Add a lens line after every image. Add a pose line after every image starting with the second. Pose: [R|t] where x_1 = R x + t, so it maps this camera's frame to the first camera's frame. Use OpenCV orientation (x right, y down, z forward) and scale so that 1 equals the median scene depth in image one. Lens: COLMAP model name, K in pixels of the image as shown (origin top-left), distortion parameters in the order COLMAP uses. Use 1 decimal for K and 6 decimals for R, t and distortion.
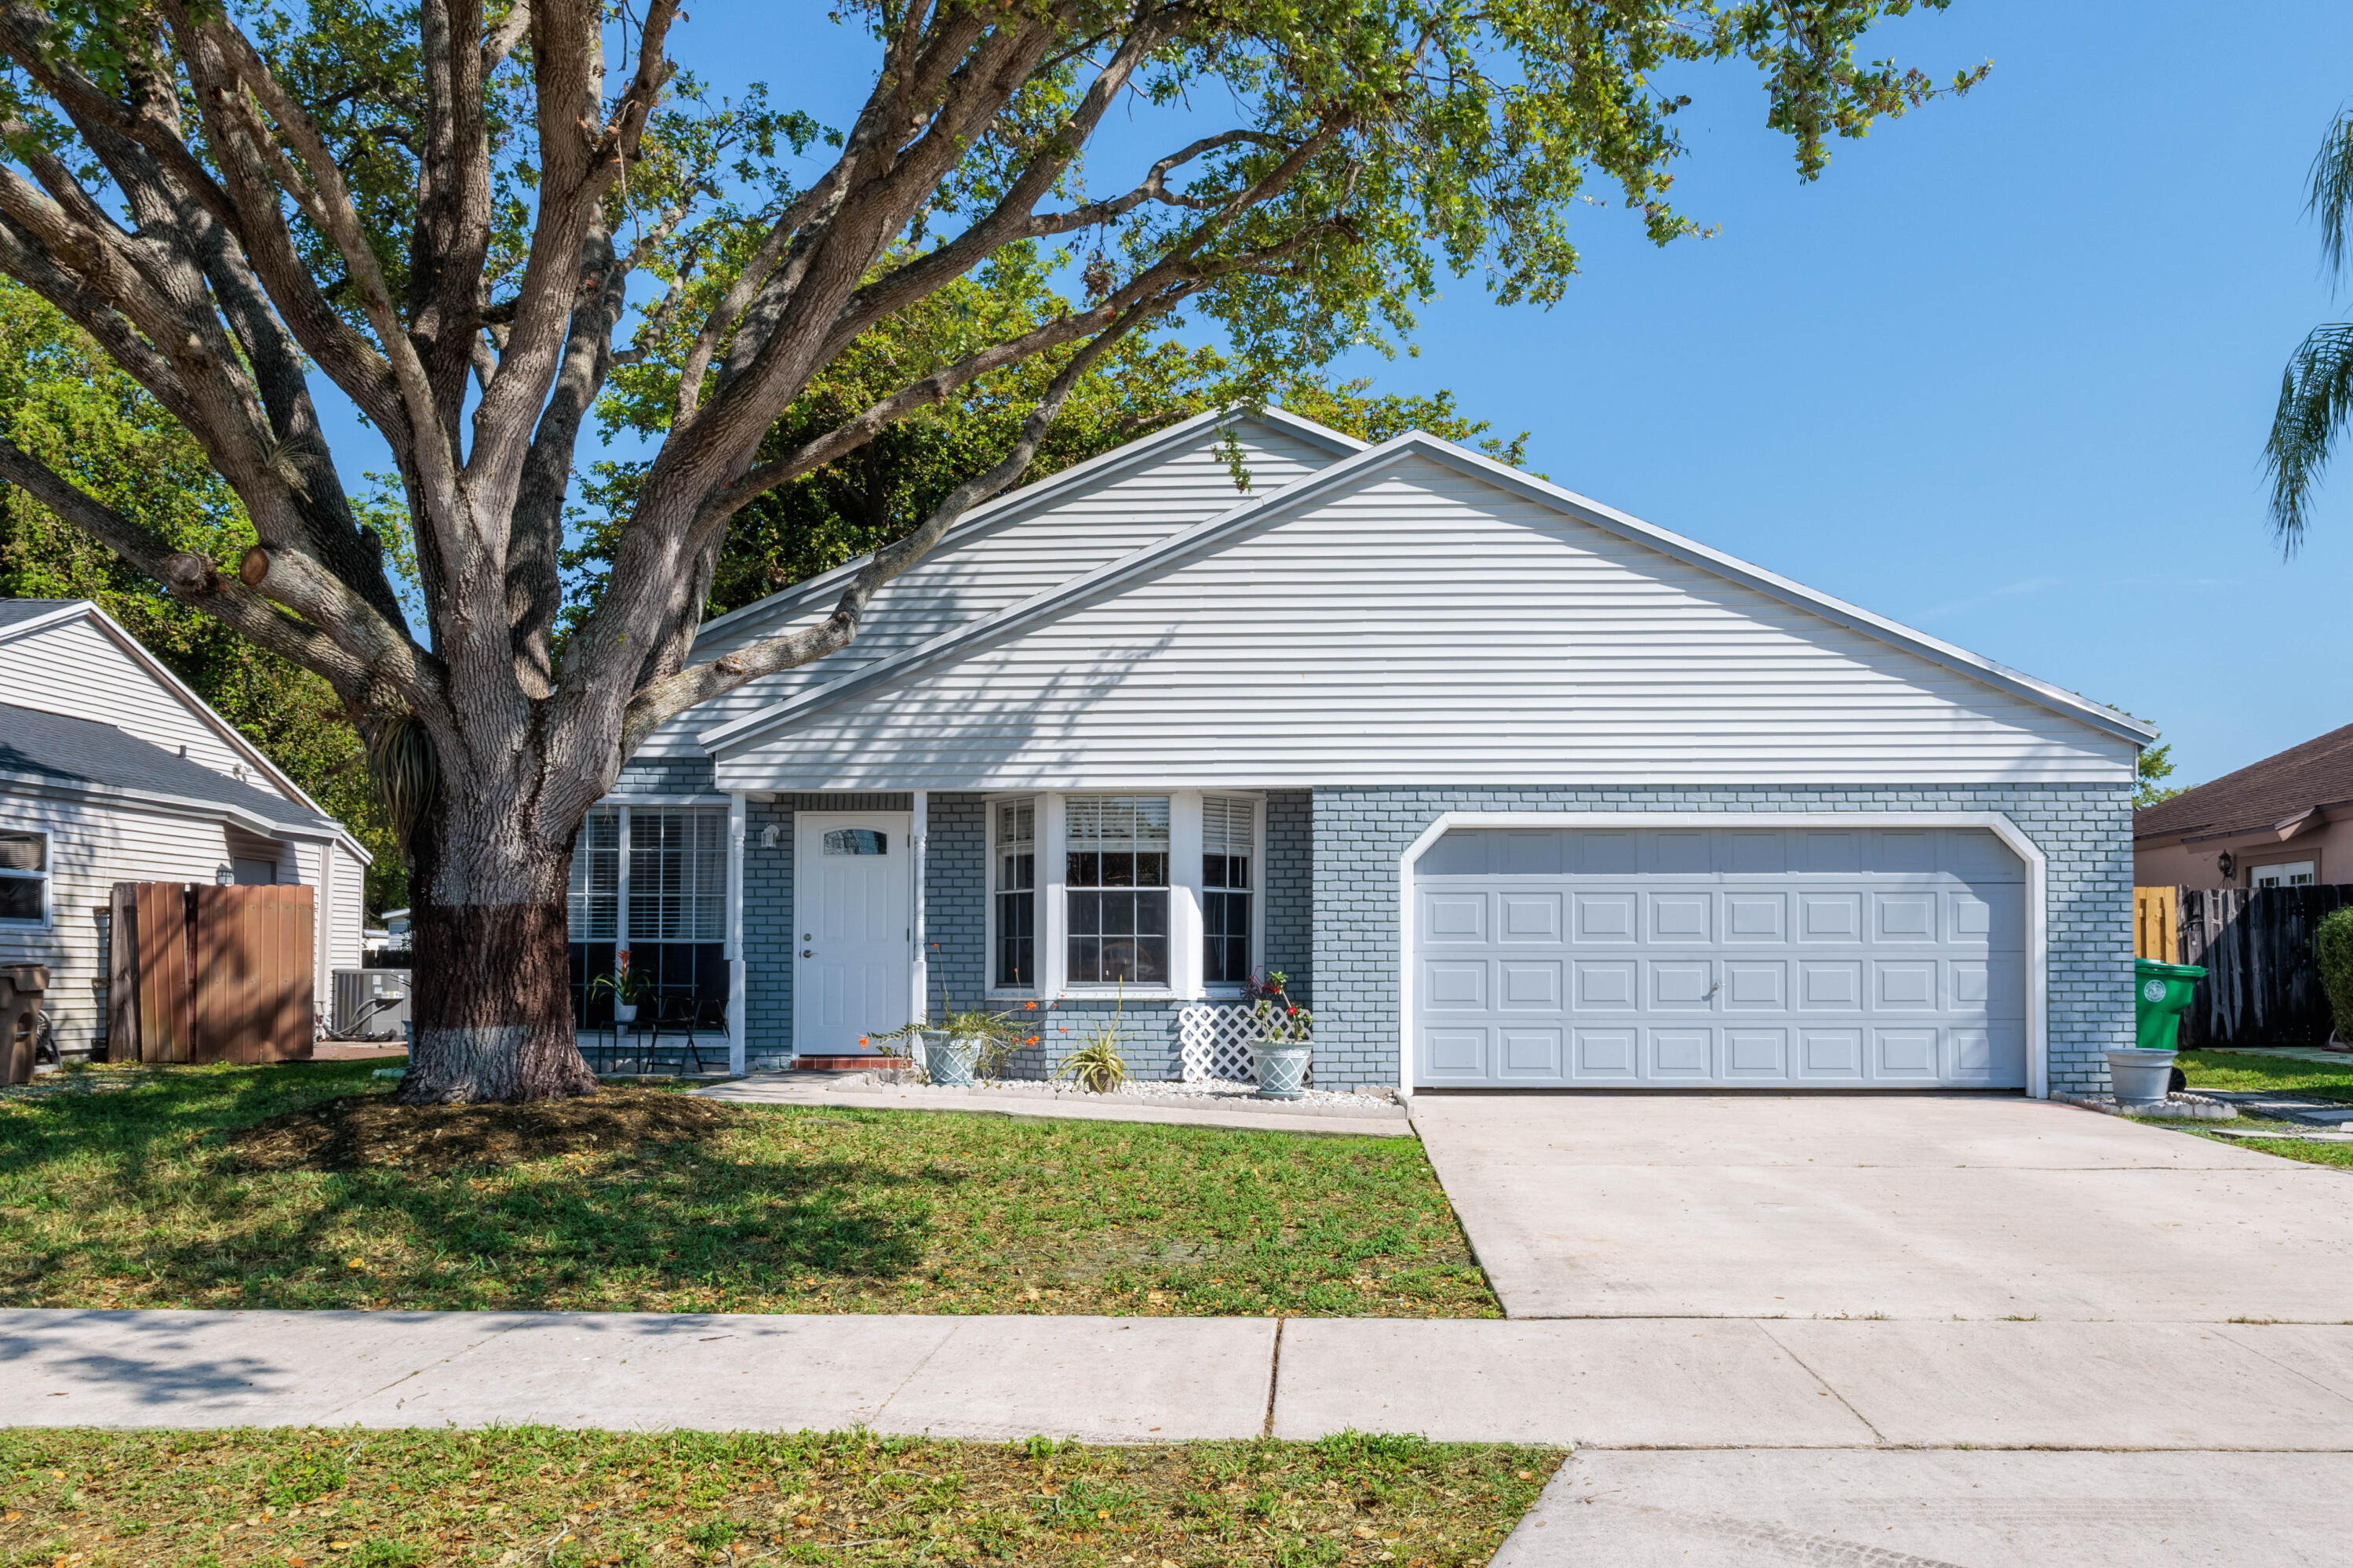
lens RADIAL K [[1698.2, 0, 1314.1], [0, 1698.2, 961.8], [0, 0, 1]] dist [0.003639, 0.009603]
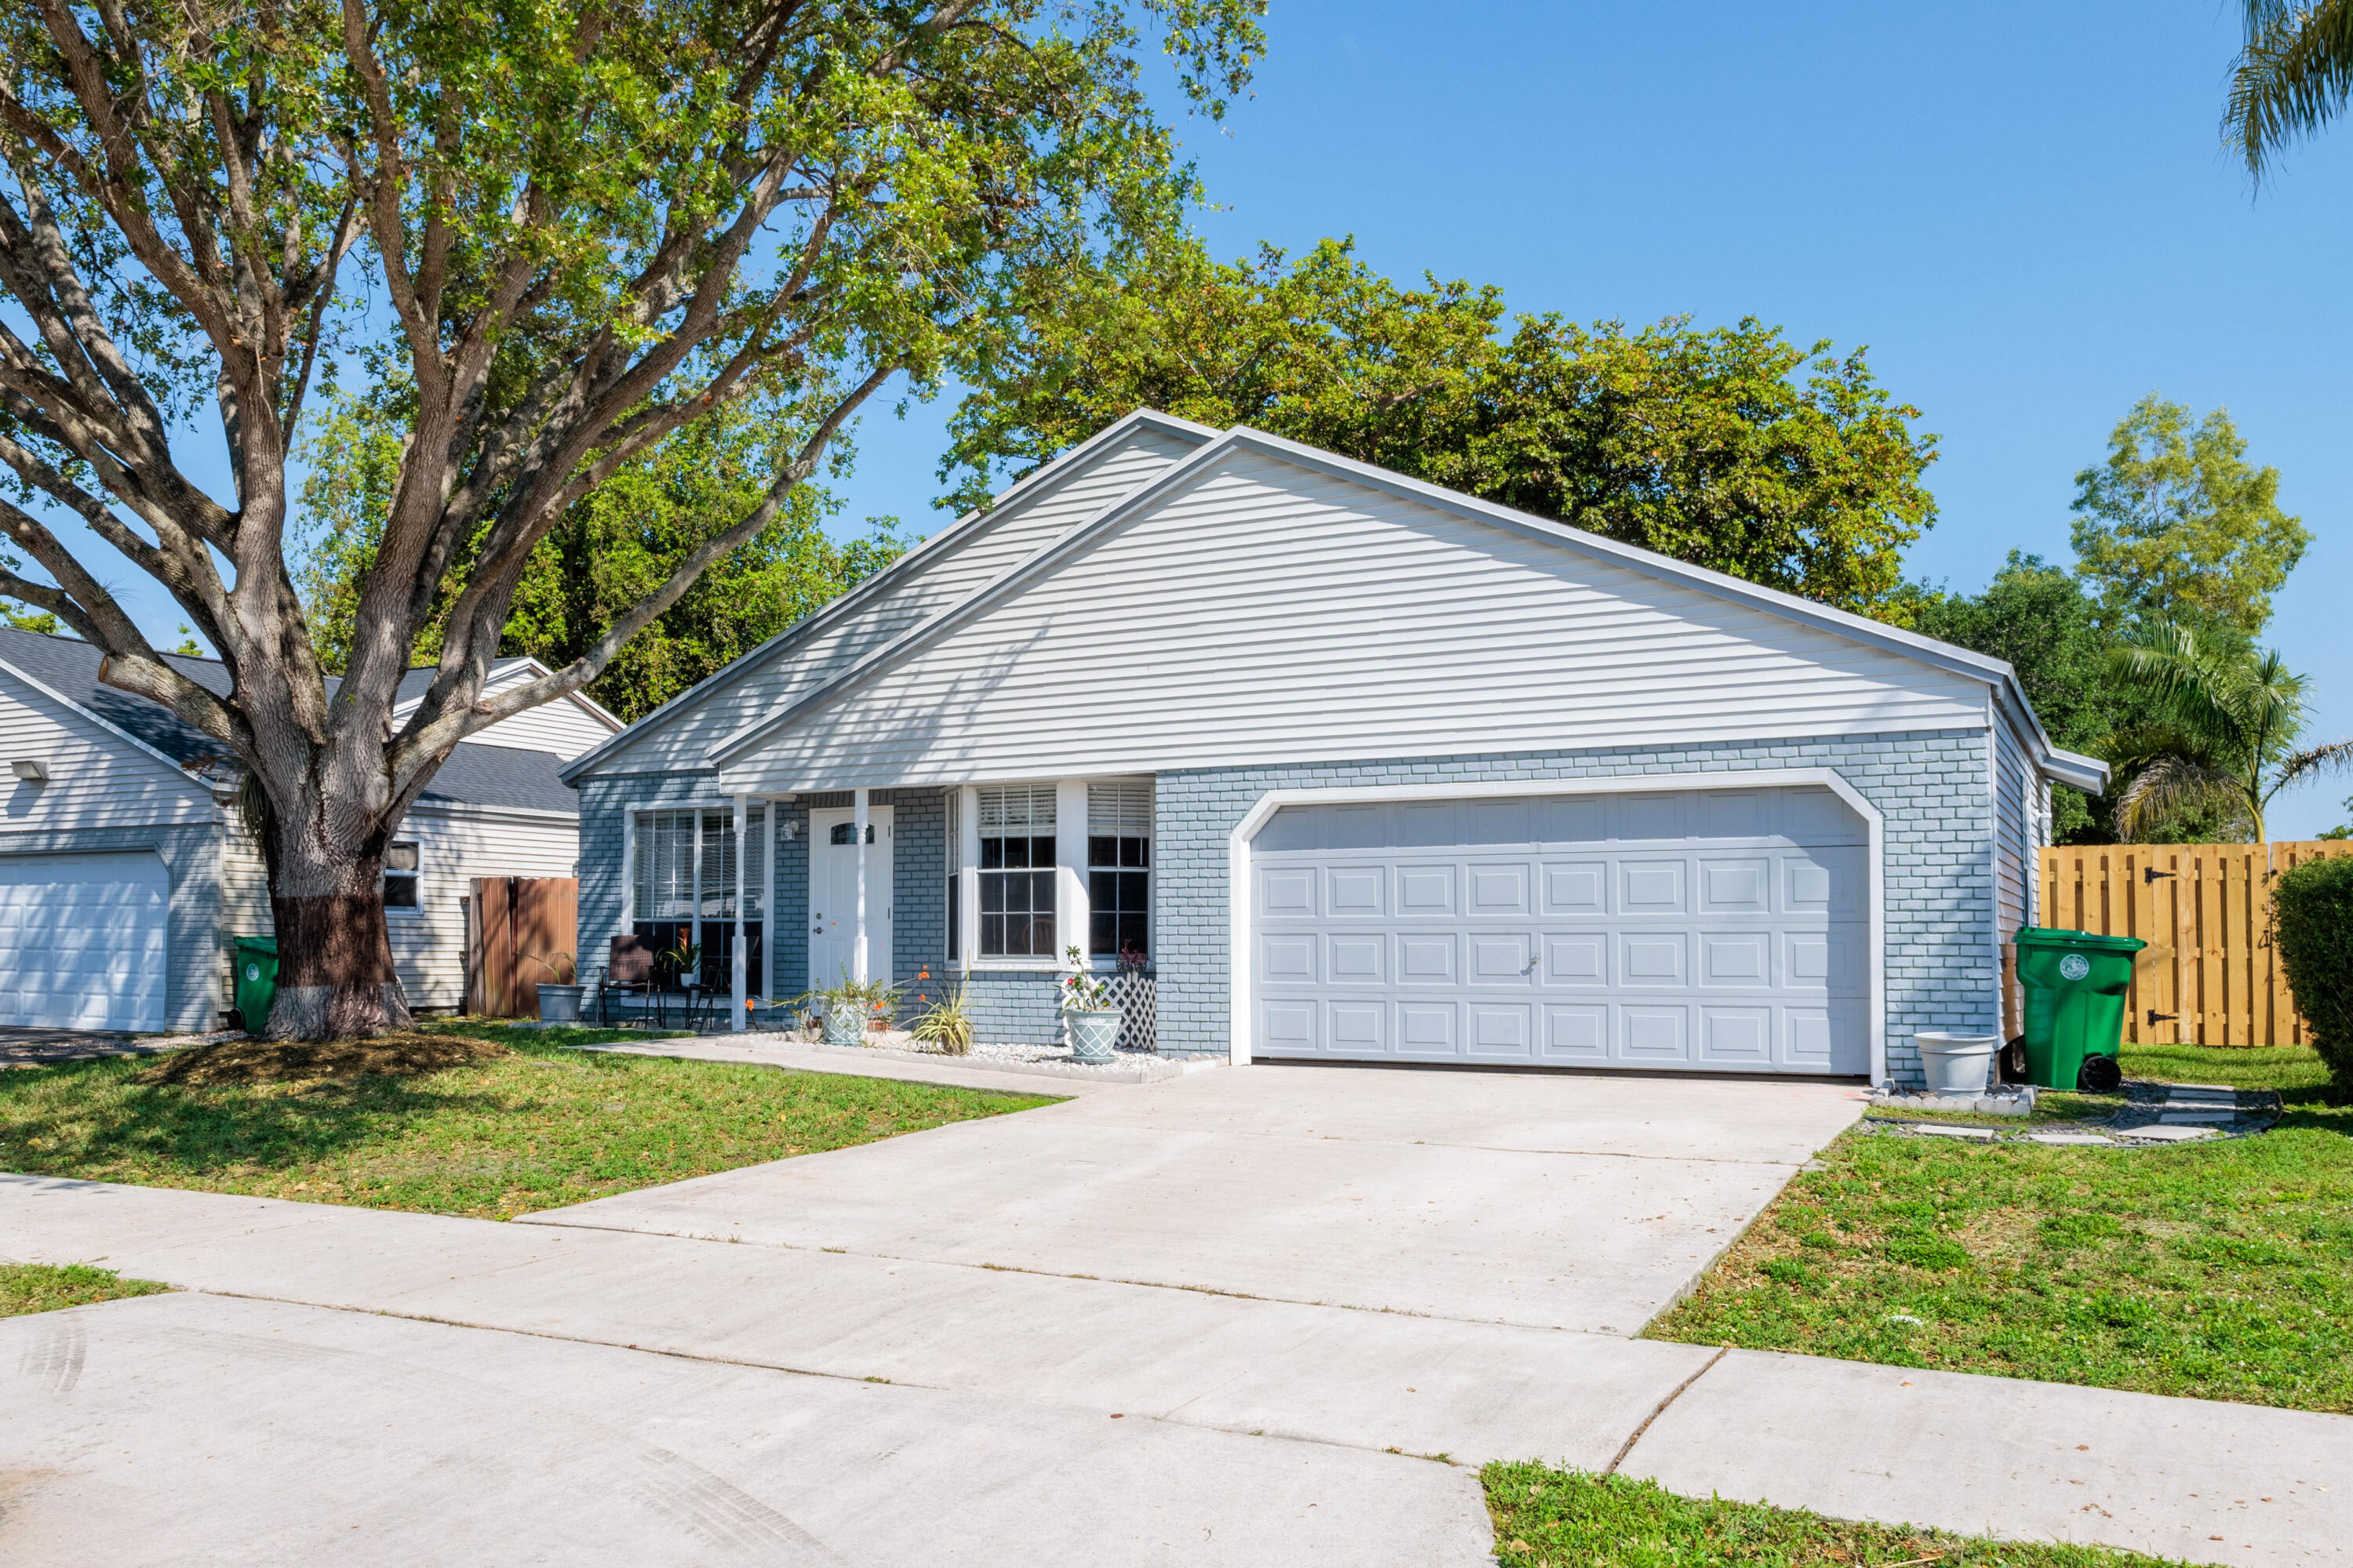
lens RADIAL K [[1799.0, 0, 1255.3], [0, 1799.0, 888.3], [0, 0, 1]] dist [0.015943, -0.009296]
pose [[0.906050, -0.014321, -0.422929, 0.526075], [0.003124, 0.999626, -0.027157, 0.001026], [0.423160, 0.023284, 0.905756, 0.007349]]
